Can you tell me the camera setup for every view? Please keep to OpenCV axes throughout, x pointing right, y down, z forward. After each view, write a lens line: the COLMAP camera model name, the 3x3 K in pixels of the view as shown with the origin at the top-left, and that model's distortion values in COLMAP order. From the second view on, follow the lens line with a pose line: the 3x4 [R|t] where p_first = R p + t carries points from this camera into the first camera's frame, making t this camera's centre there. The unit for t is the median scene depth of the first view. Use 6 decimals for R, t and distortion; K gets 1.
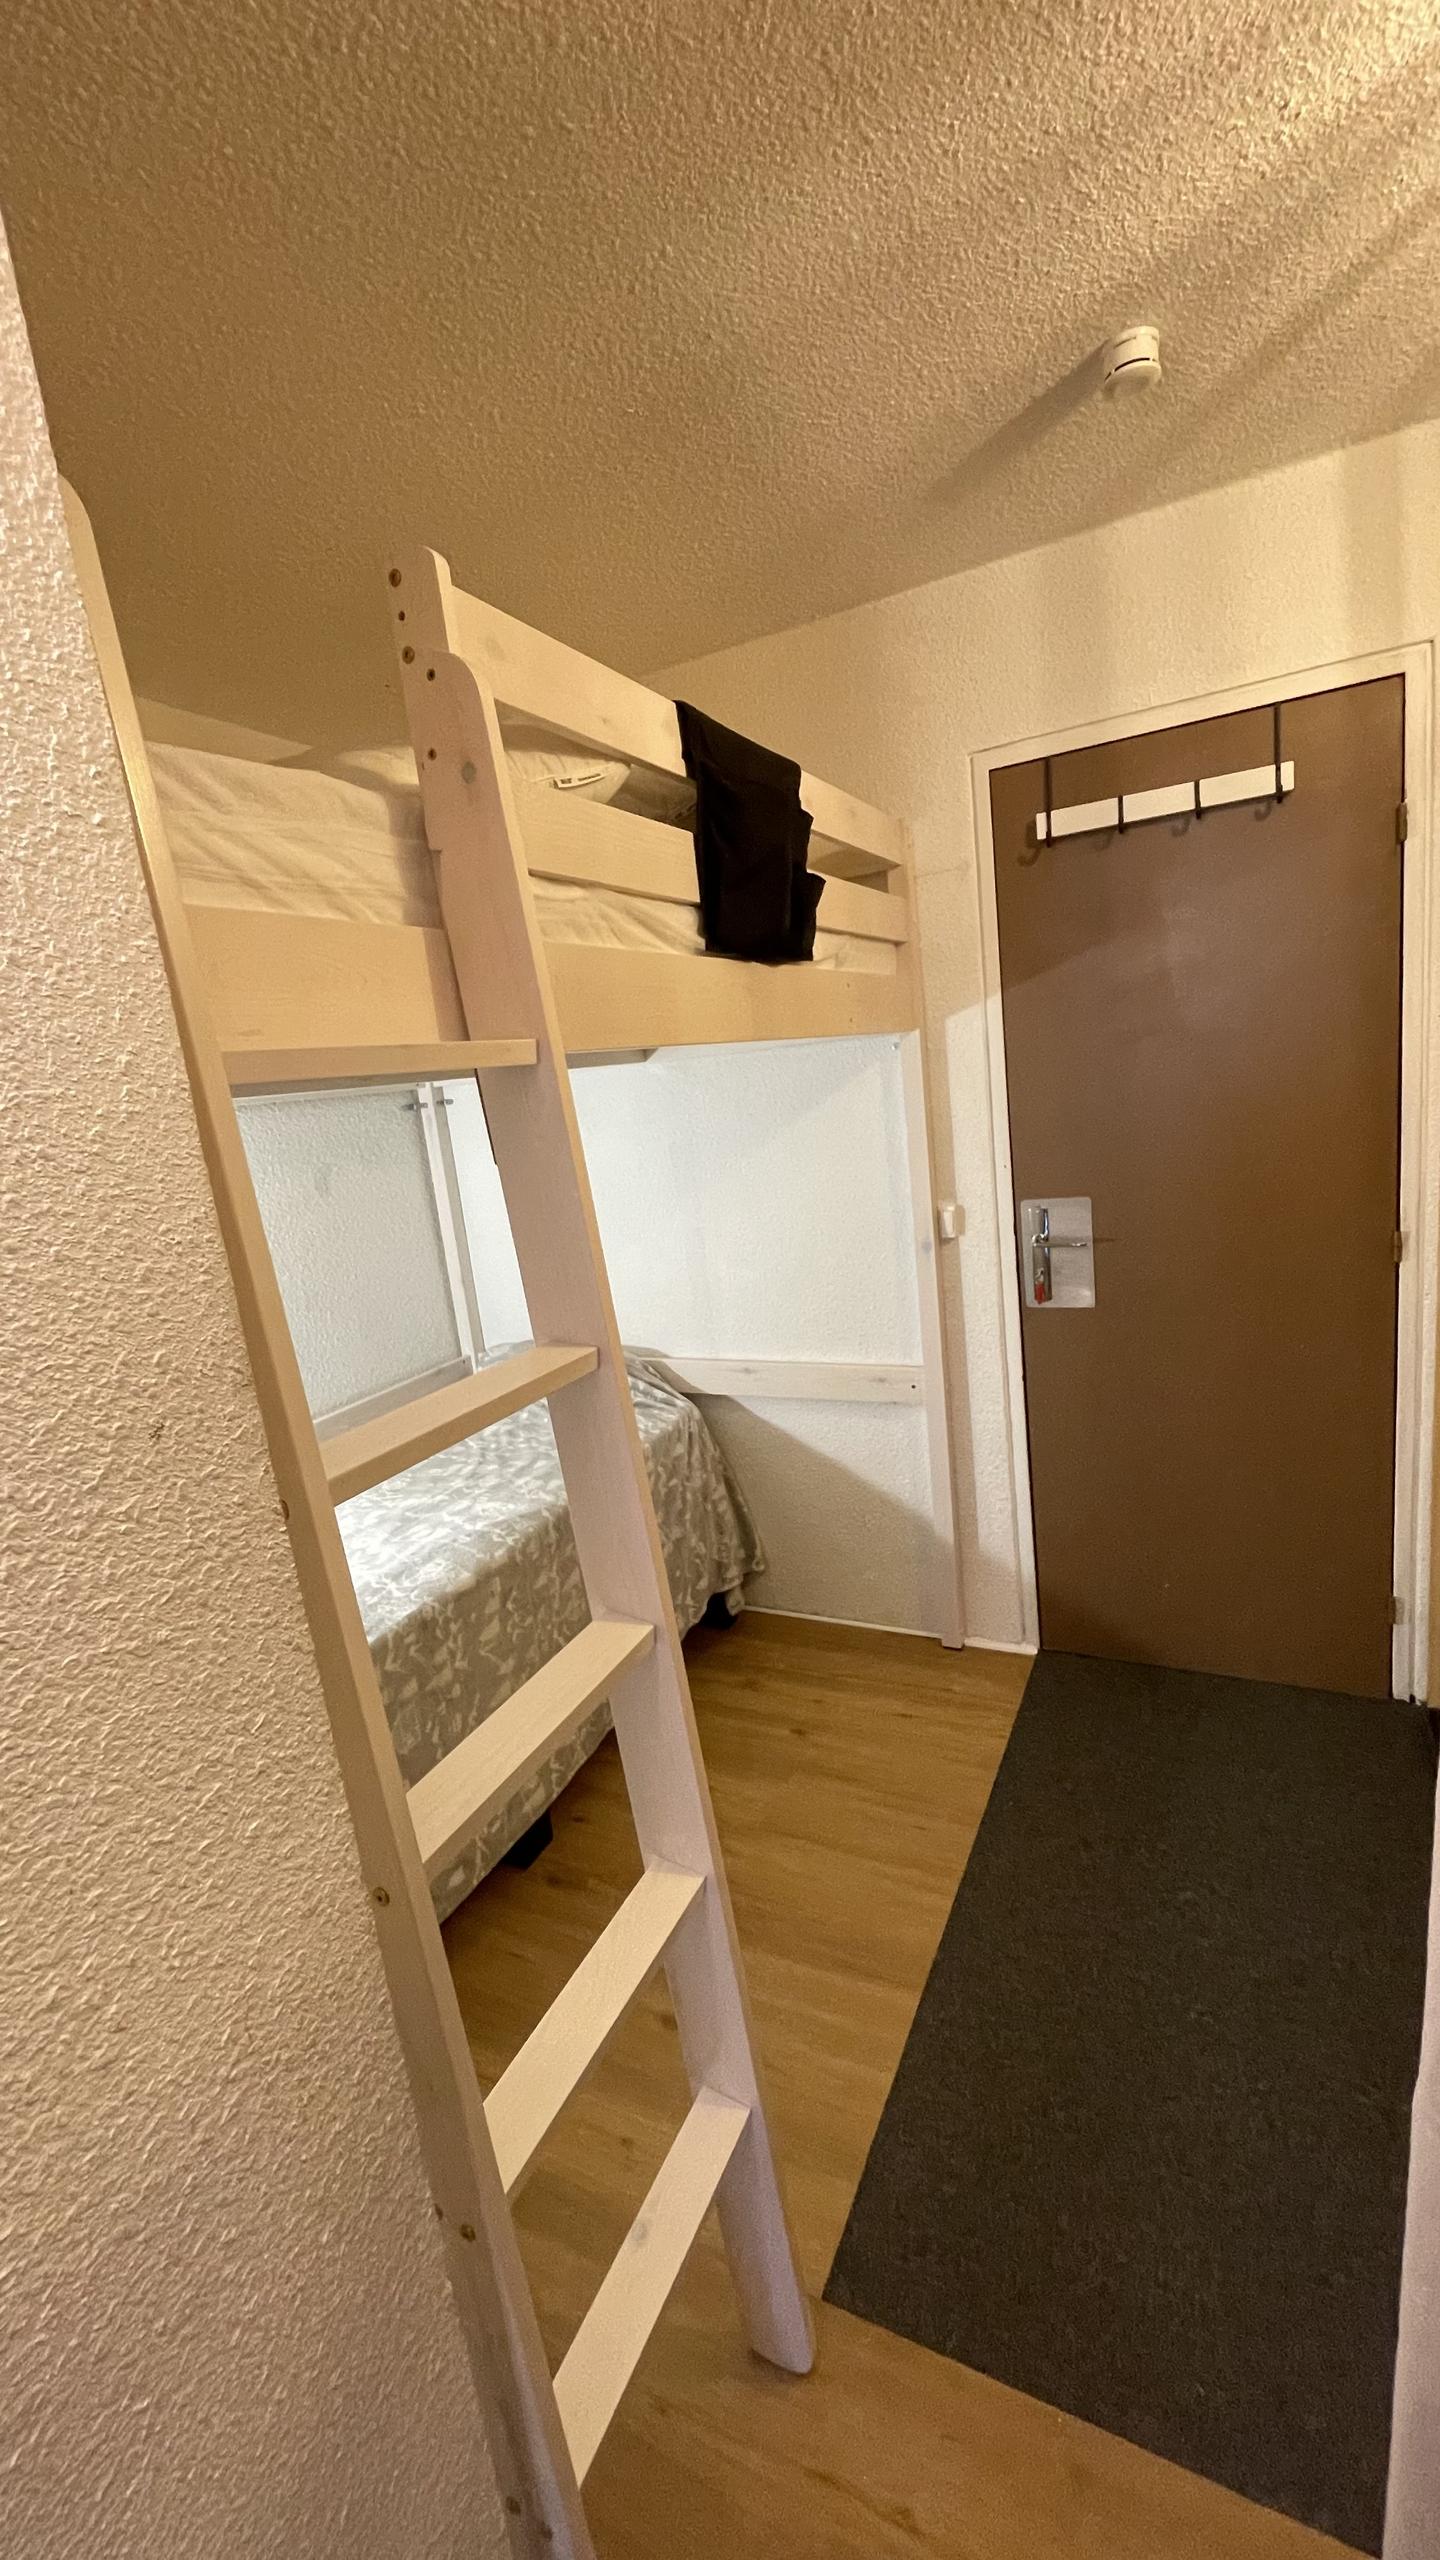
lens RADIAL K [[1039.5, 0, 720.0], [0, 1039.5, 1280.0], [0, 0, 1]] dist [0.000237, 0.000004]
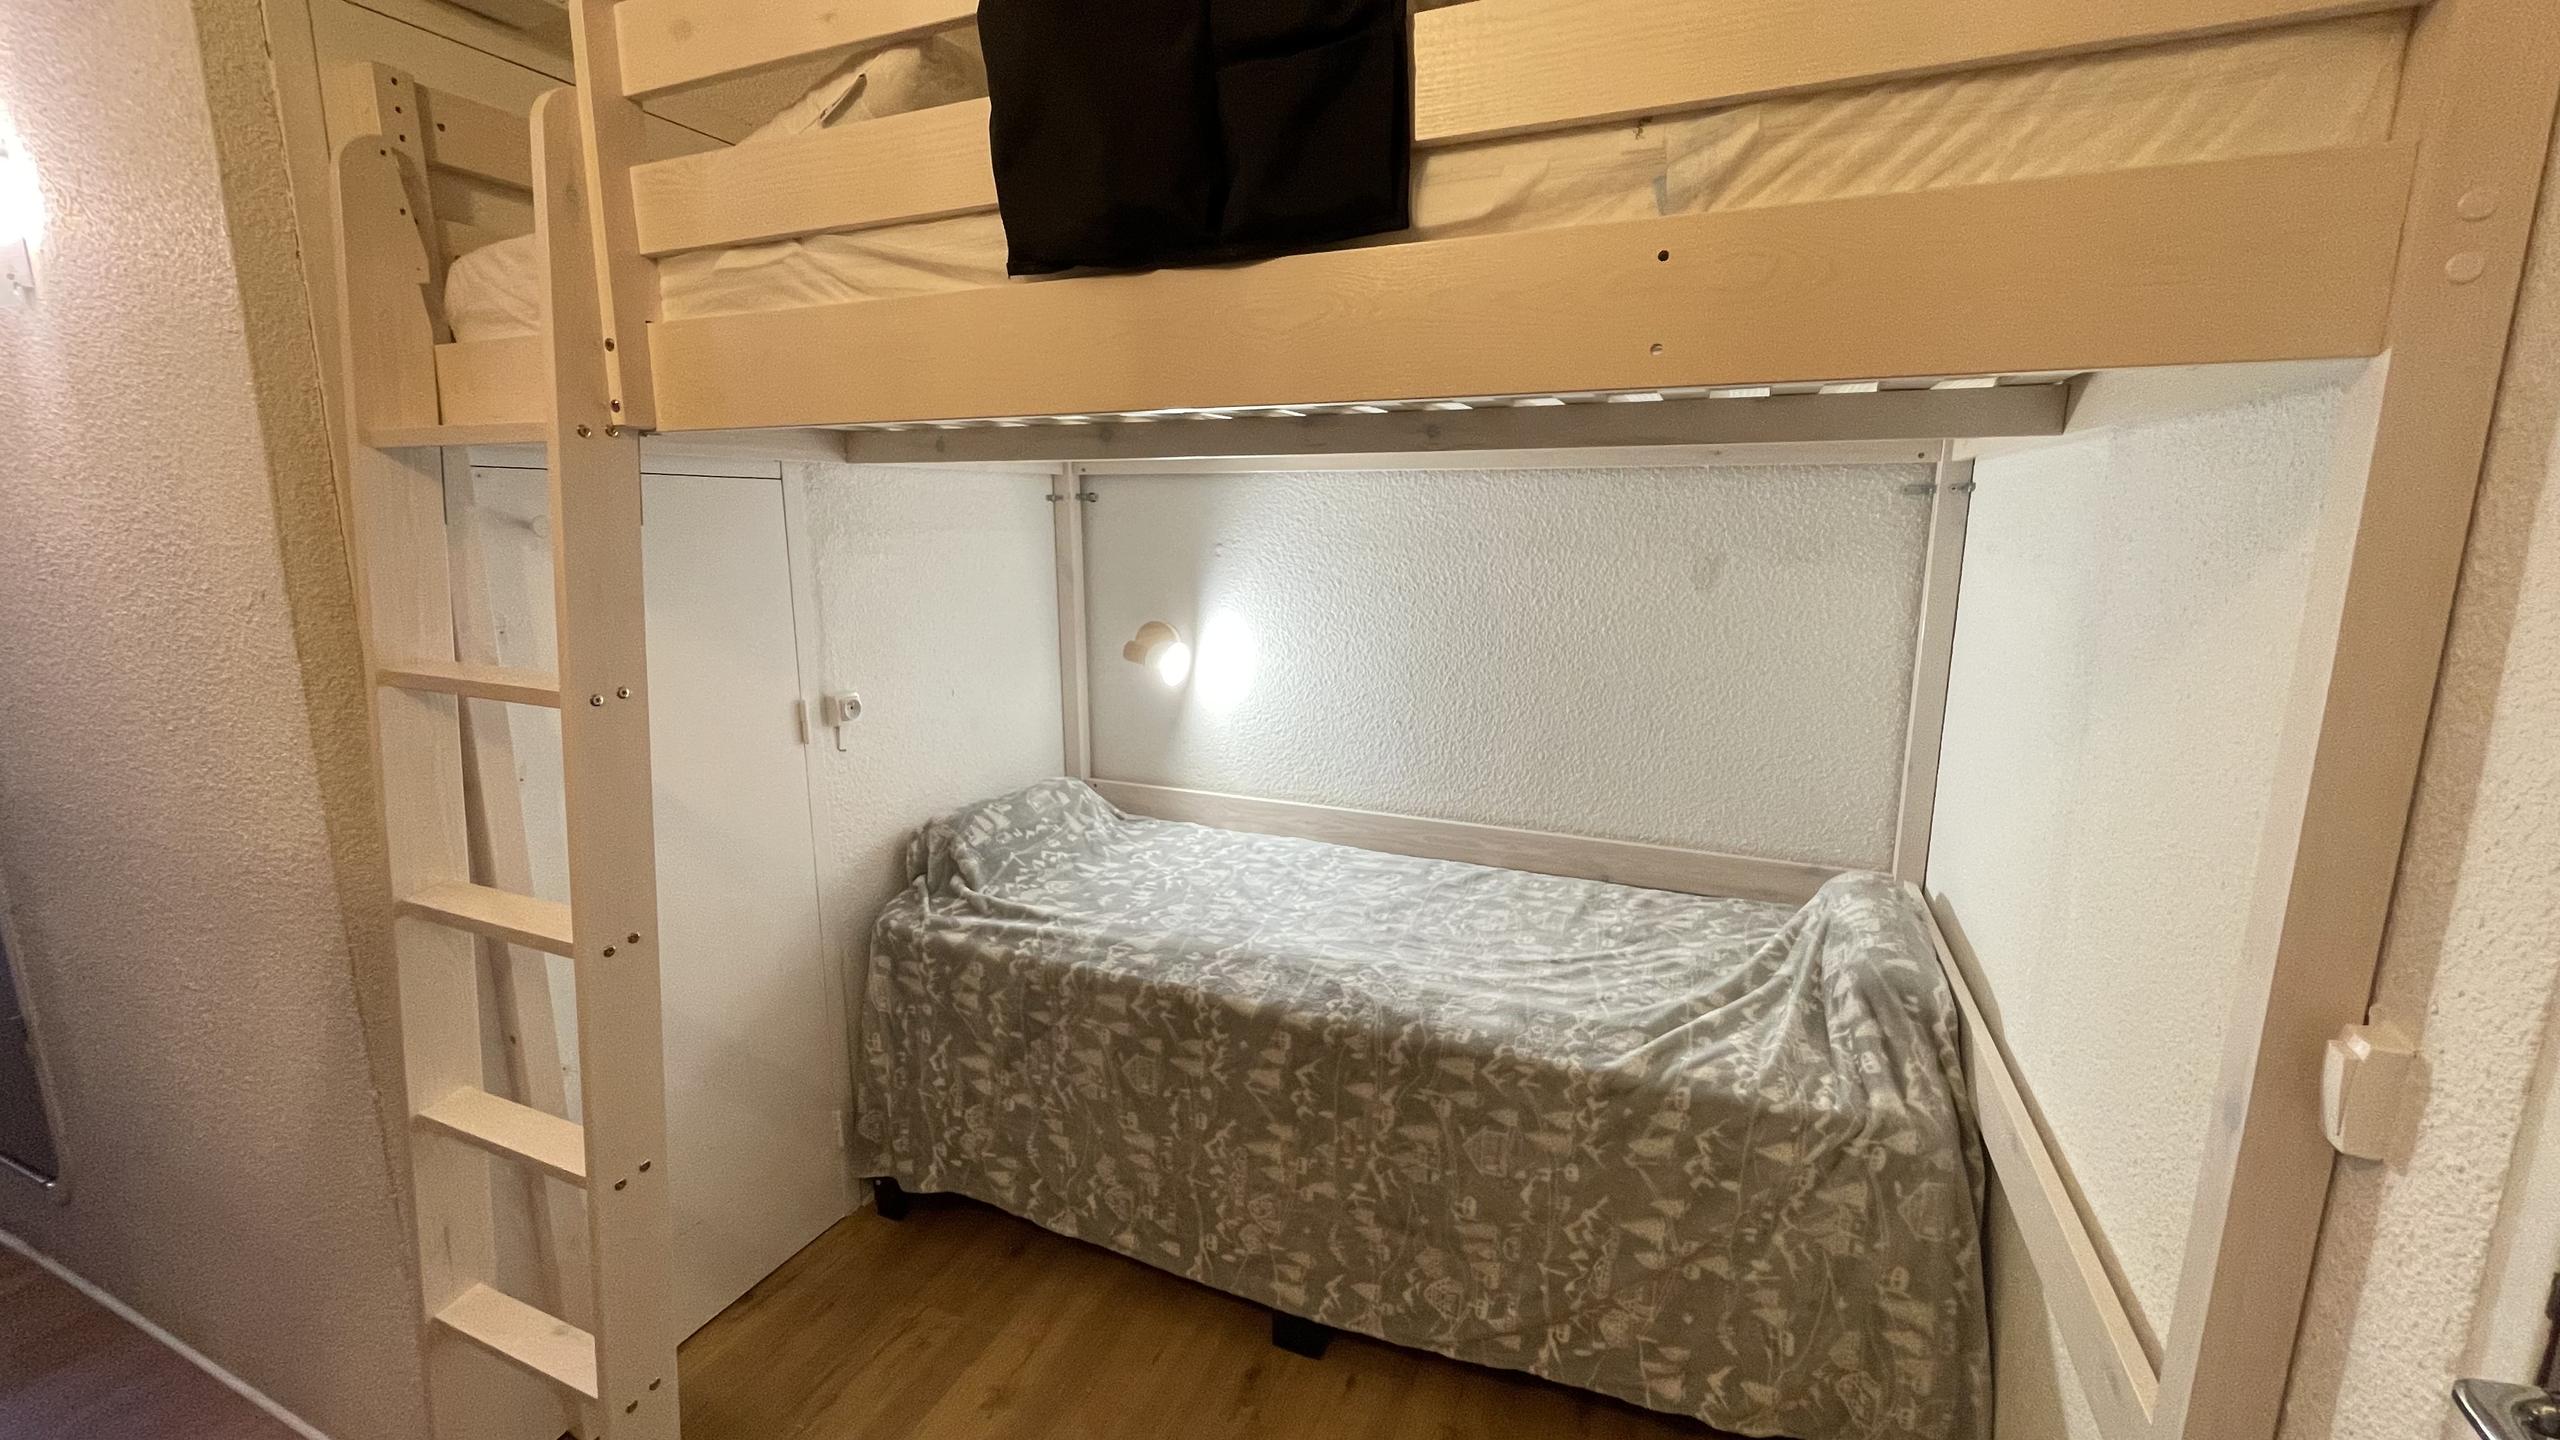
lens RADIAL K [[1039.5, 0, 1280.0], [0, 1039.5, 720.0], [0, 0, 1]] dist [0.000237, 0.000004]
pose [[0.055616, 0.299525, -0.952466, 0.522636], [-0.205540, 0.936946, 0.282642, -0.198138], [0.977067, 0.180050, 0.113673, 0.834102]]
